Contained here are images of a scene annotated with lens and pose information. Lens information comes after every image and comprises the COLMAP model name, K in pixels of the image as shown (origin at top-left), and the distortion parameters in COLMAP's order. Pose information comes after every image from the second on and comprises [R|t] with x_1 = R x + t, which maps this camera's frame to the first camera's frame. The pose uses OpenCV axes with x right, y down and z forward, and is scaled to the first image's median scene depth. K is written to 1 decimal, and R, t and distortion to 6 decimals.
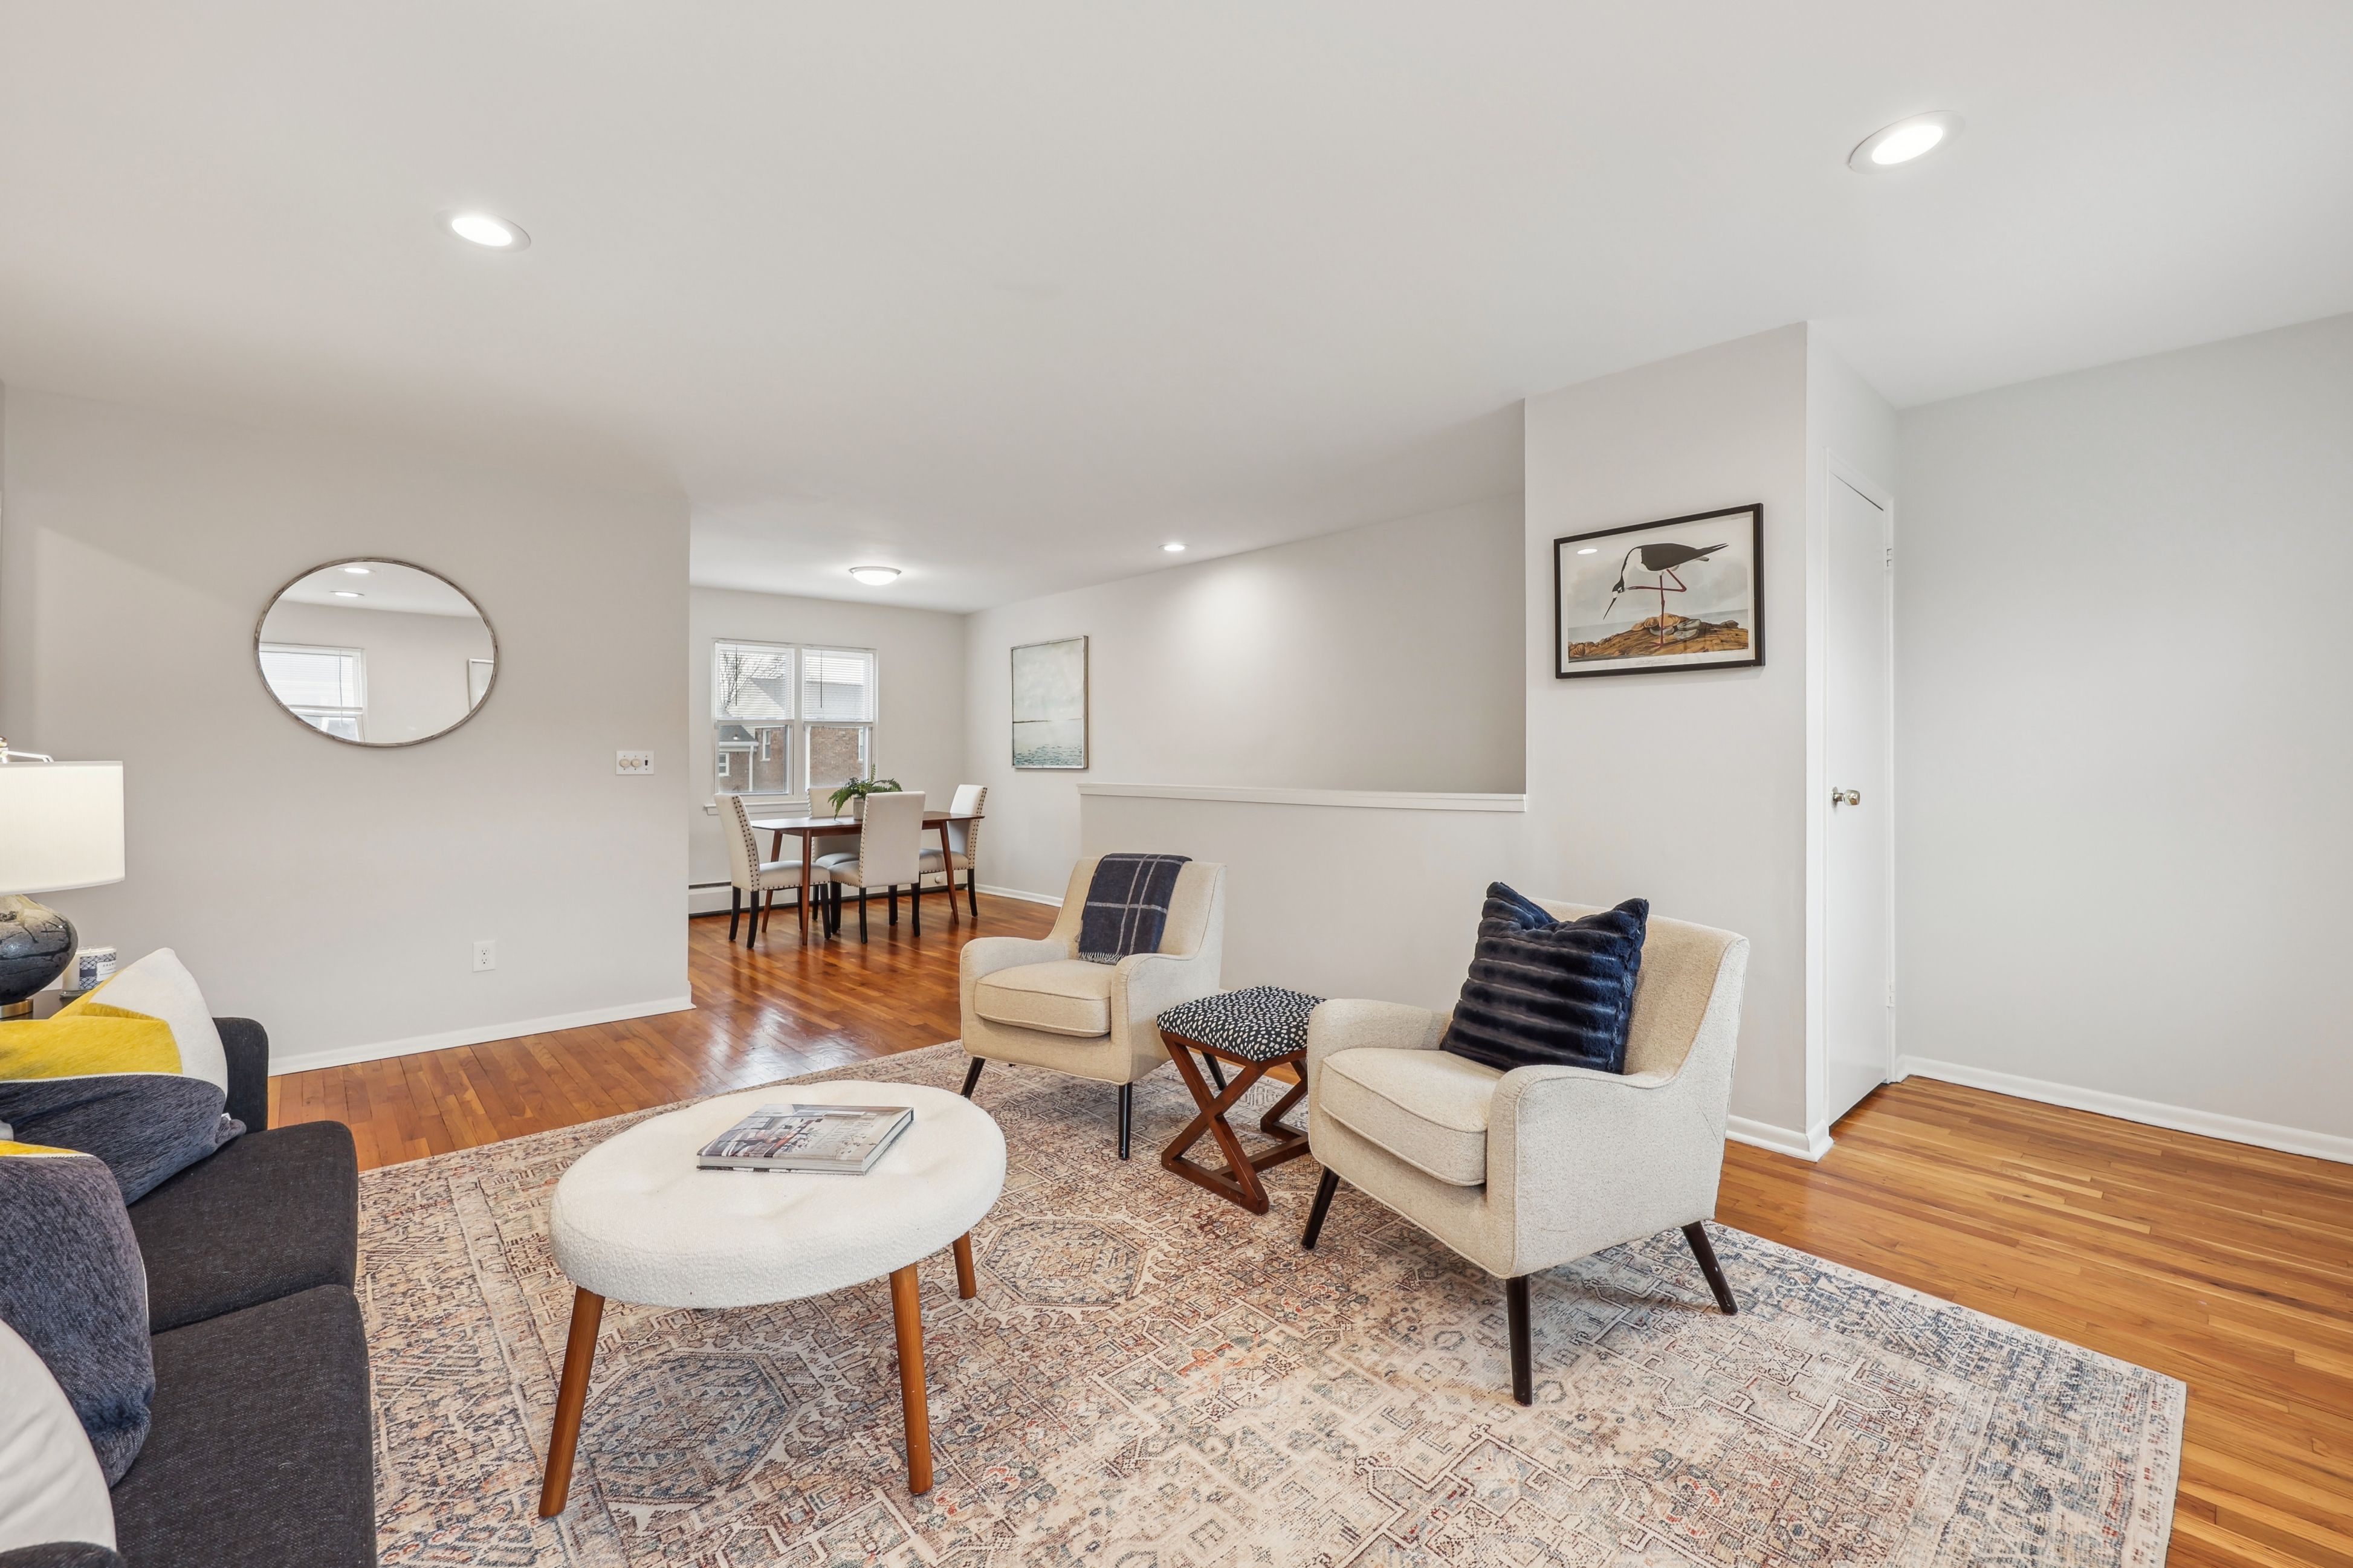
lens RADIAL K [[958.6, 0, 1168.0], [0, 958.6, 752.1], [0, 0, 1]] dist [-0.000368, -0.000122]
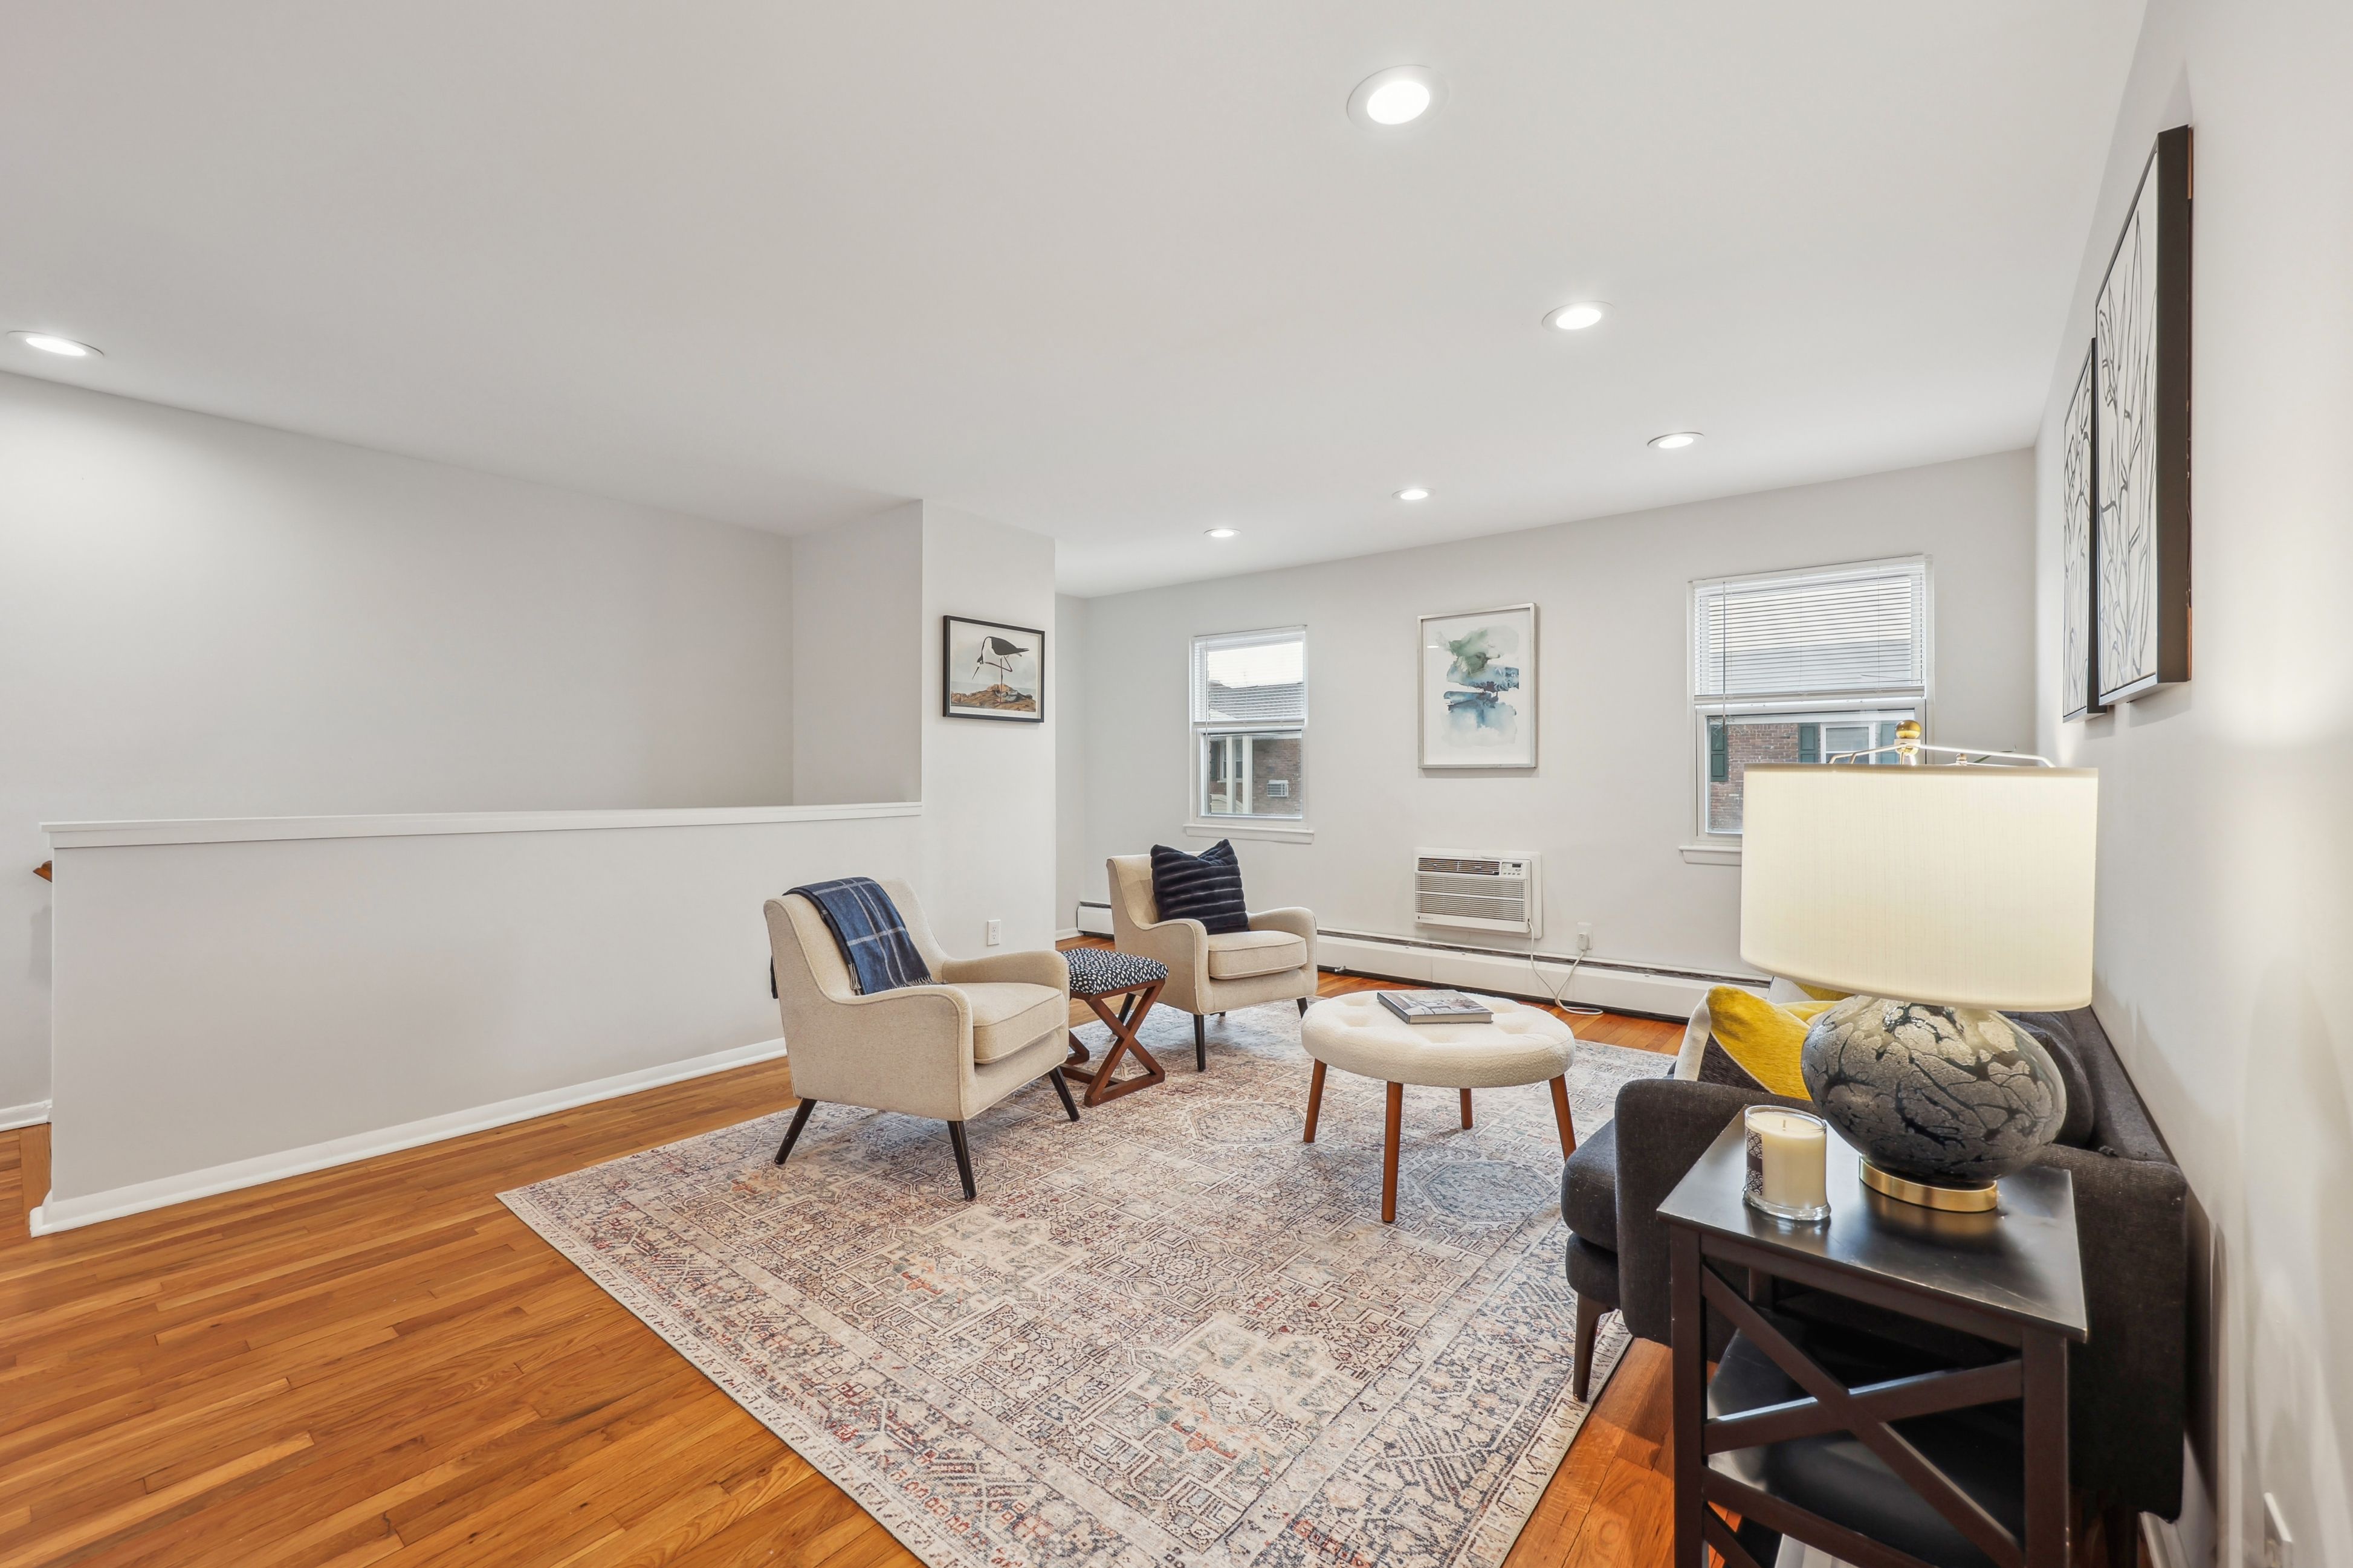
lens RADIAL K [[958.6, 0, 1172.6], [0, 958.6, 782.9], [0, 0, 1]] dist [0.001887, 0.000127]
pose [[-0.154977, -0.003055, 0.987913, -1.148135], [-0.007262, 0.999972, 0.001953, 0.015277], [-0.987891, -0.006872, -0.154995, 1.020096]]
